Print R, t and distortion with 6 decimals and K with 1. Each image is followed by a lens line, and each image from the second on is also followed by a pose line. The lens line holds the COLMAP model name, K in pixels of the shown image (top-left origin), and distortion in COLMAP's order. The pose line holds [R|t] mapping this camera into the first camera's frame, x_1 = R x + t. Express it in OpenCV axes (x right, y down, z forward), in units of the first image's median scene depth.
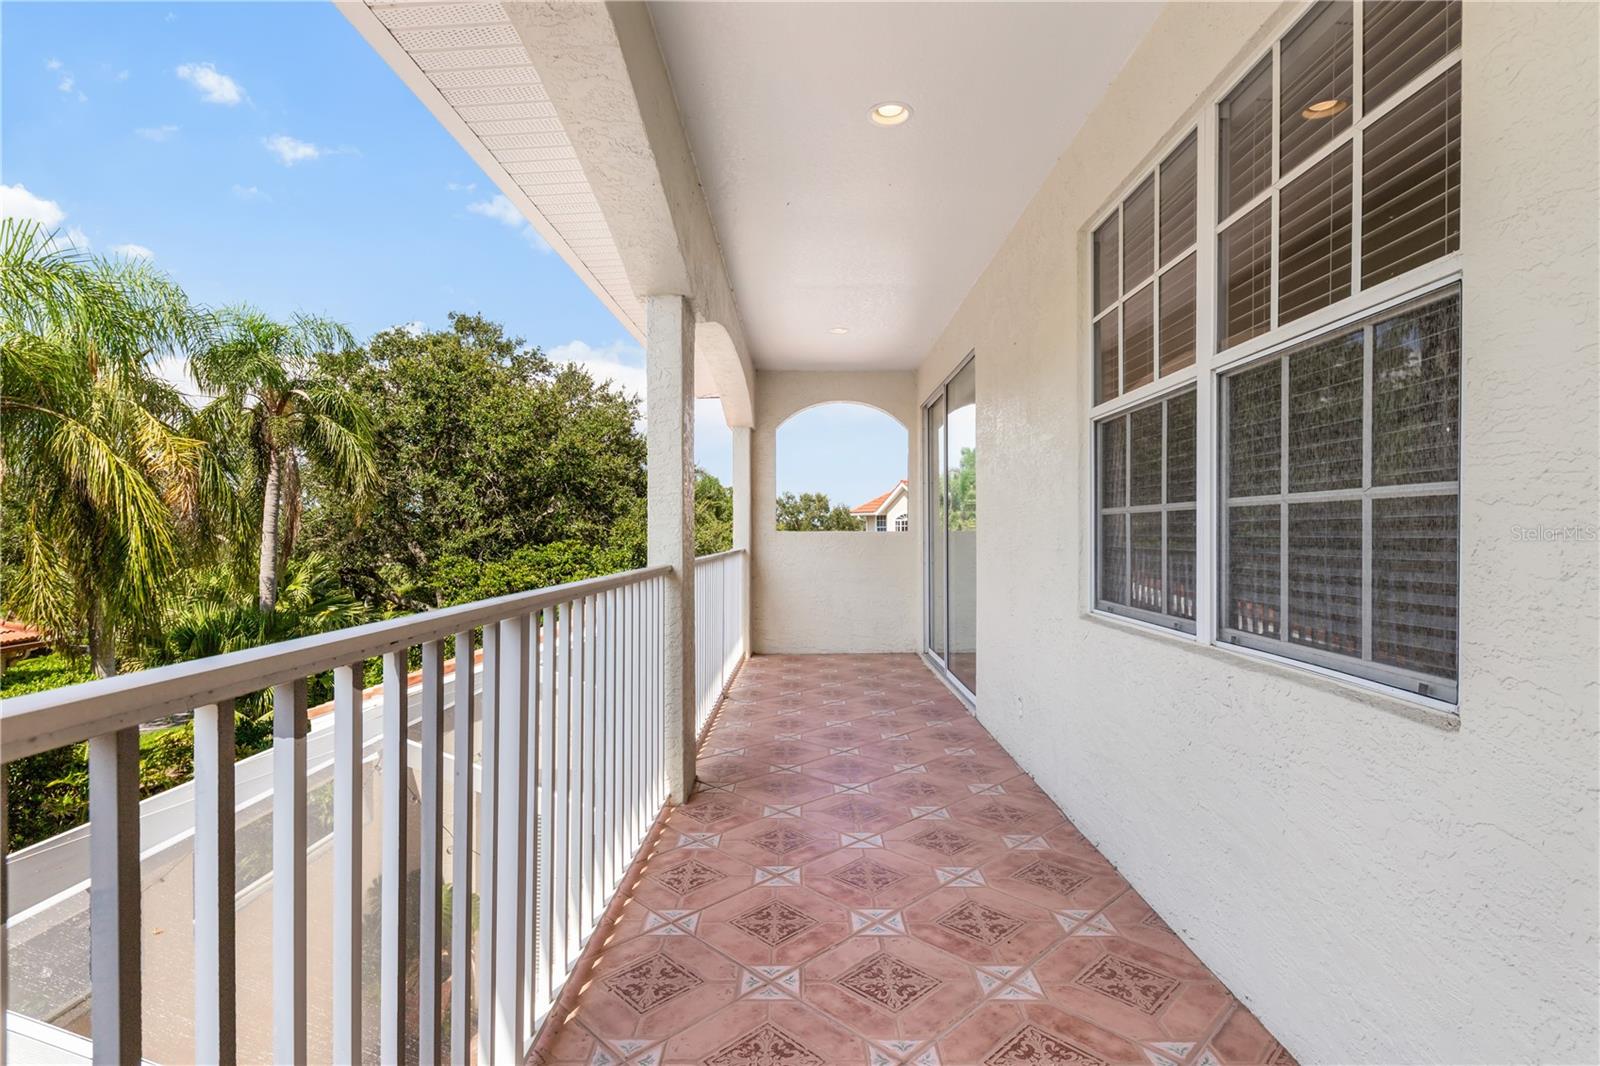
lens RADIAL K [[778.6, 0, 789.6], [0, 778.6, 528.0], [0, 0, 1]] dist [-0.005891, -0.001345]
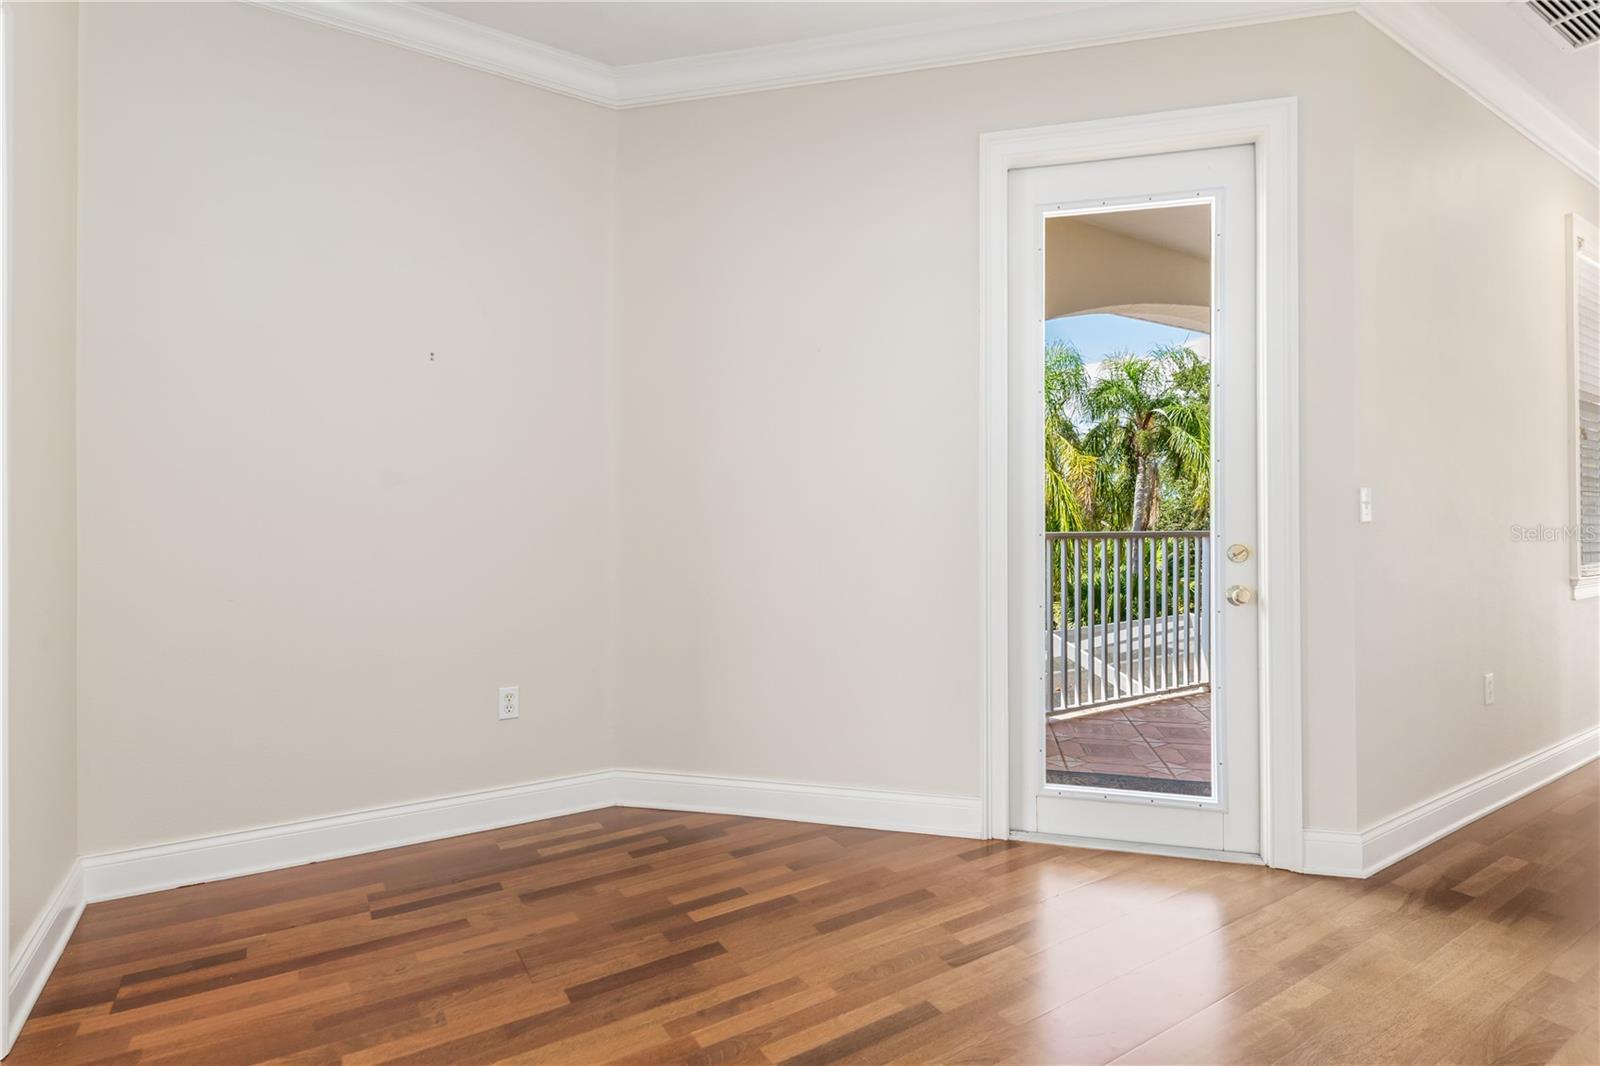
lens RADIAL K [[778.6, 0, 793.2], [0, 778.6, 522.2], [0, 0, 1]] dist [-0.005891, -0.001345]
pose [[0.531395, -0.003047, -0.847119, 0.139204], [0.008299, 0.999964, 0.001608, 0.003997], [0.847084, -0.007885, 0.531401, -0.198960]]
